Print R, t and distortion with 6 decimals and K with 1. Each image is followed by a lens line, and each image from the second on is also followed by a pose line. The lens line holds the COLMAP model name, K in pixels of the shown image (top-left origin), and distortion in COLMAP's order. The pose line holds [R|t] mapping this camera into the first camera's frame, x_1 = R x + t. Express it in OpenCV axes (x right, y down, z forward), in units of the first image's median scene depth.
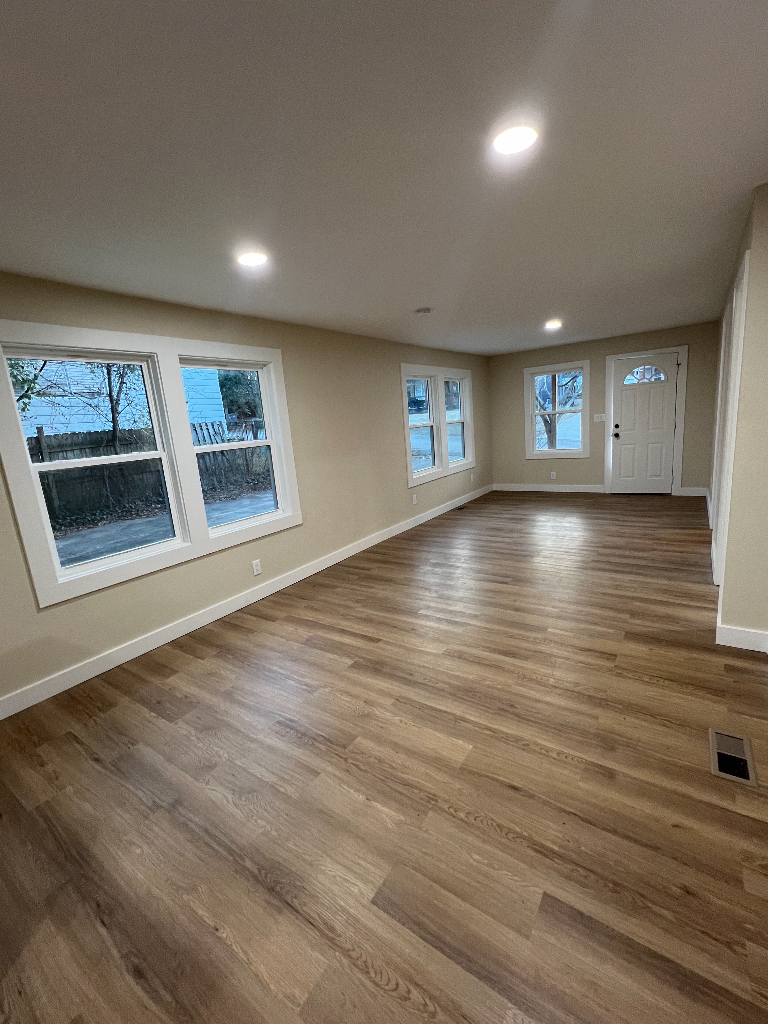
lens RADIAL K [[443.2, 0, 384.0], [0, 443.2, 512.0], [0, 0, 1]] dist [0.000764, 0.000026]
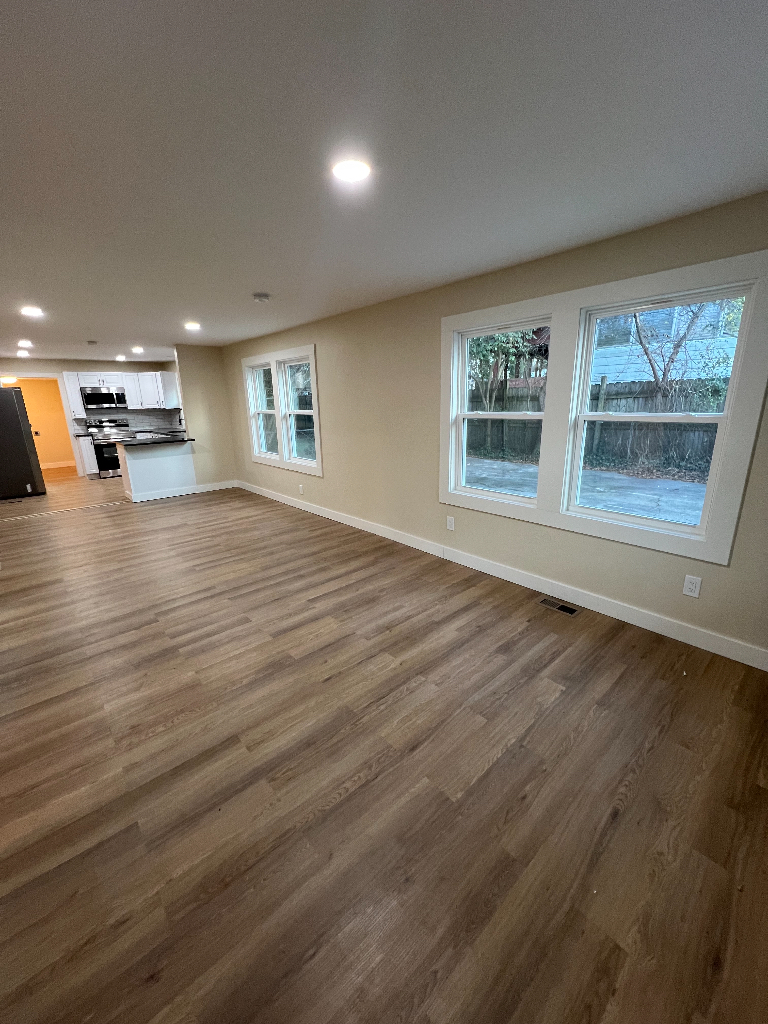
lens RADIAL K [[411.4, 0, 384.0], [0, 411.4, 512.0], [0, 0, 1]] dist [0.005952, -0.000092]
pose [[-0.232326, 0.341707, -0.910638, 1.012720], [-0.156678, 0.910881, 0.381770, -0.410390], [0.959936, 0.231372, -0.158083, 1.519280]]
